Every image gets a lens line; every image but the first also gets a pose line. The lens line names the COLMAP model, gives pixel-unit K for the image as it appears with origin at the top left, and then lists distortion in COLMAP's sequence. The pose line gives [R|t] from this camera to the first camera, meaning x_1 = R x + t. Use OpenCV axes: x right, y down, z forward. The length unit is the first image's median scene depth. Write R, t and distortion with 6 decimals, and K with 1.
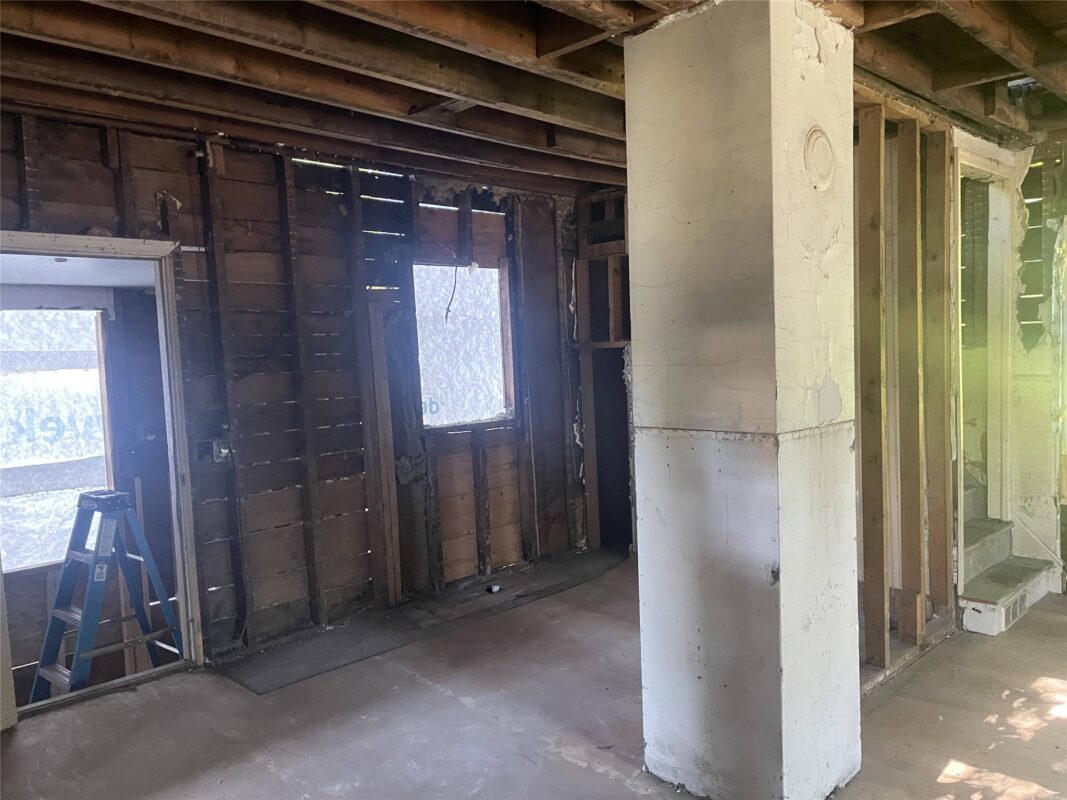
lens RADIAL K [[806.2, 0, 535.9], [0, 806.2, 405.5], [0, 0, 1]] dist [0.079104, -0.099207]
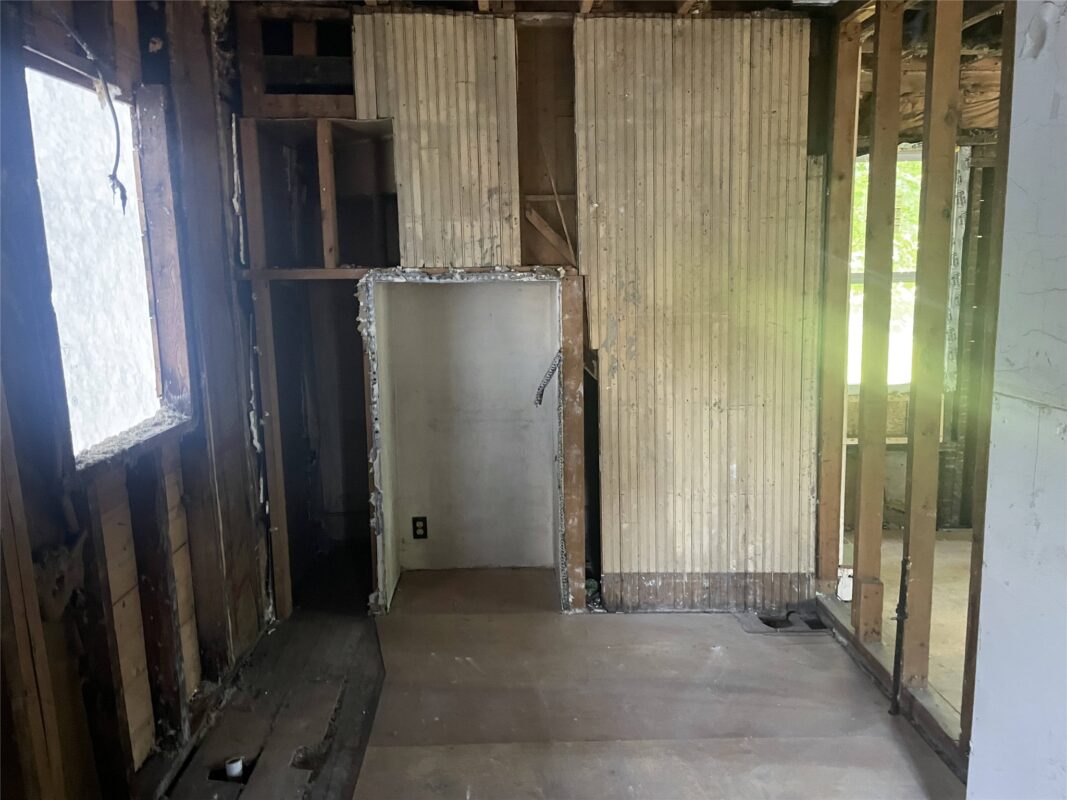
lens RADIAL K [[806.2, 0, 536.5], [0, 806.2, 389.8], [0, 0, 1]] dist [0.079104, -0.099207]
pose [[0.657692, -0.083807, 0.748611, -0.265694], [0.042682, 0.996341, 0.074042, -0.029228], [-0.752077, -0.016744, 0.658862, 0.505960]]
